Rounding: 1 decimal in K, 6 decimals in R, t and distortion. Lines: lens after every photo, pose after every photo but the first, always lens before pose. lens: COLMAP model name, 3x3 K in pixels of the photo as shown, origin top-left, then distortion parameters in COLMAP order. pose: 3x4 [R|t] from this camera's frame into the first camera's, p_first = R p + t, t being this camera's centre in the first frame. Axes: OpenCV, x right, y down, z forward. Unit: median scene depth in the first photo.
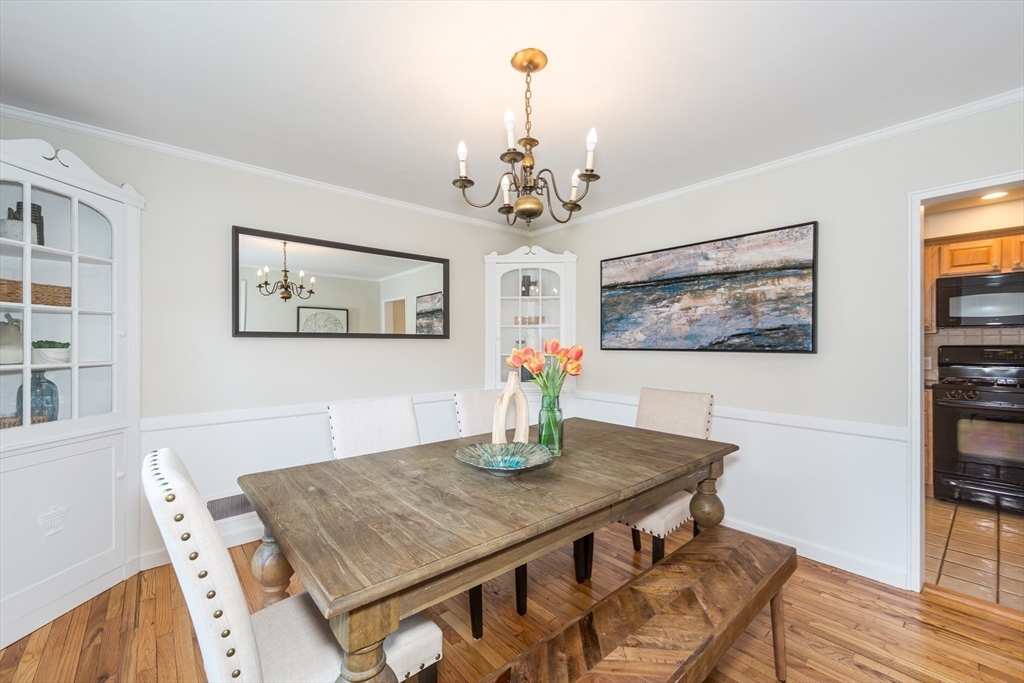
lens RADIAL K [[418.9, 0, 522.9], [0, 418.9, 339.3], [0, 0, 1]] dist [0.001394, -0.000134]
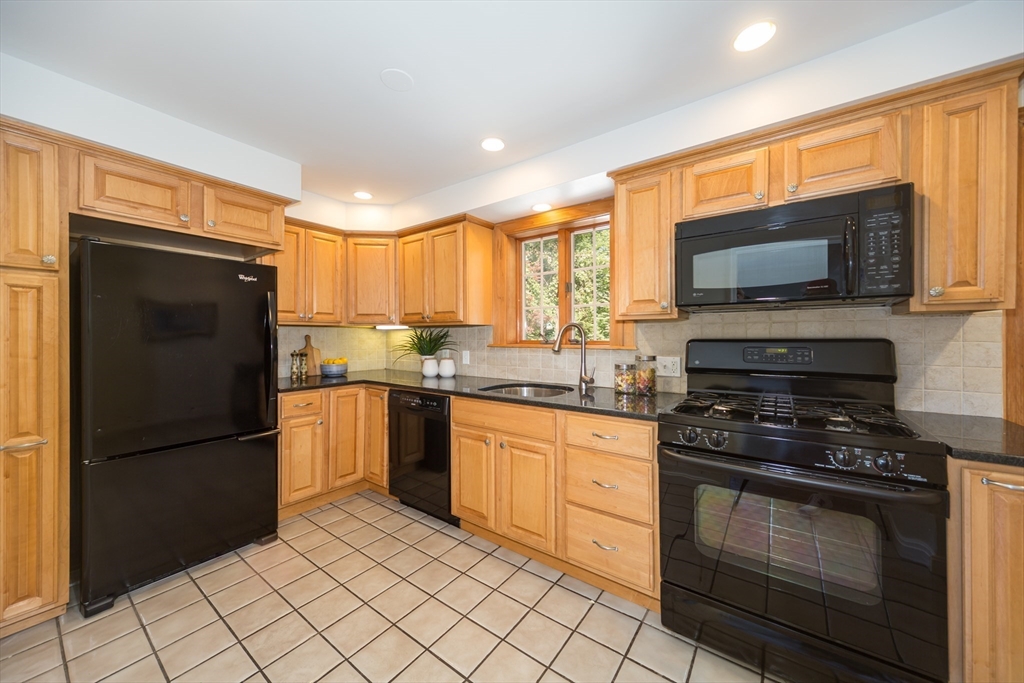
lens RADIAL K [[357.4, 0, 507.9], [0, 357.4, 338.1], [0, 0, 1]] dist [0.002198, 0.000057]
pose [[0.977417, -0.000246, 0.211321, 0.667456], [-0.001171, 0.999978, 0.006583, 0.010013], [-0.211318, -0.006682, 0.977395, 0.577774]]
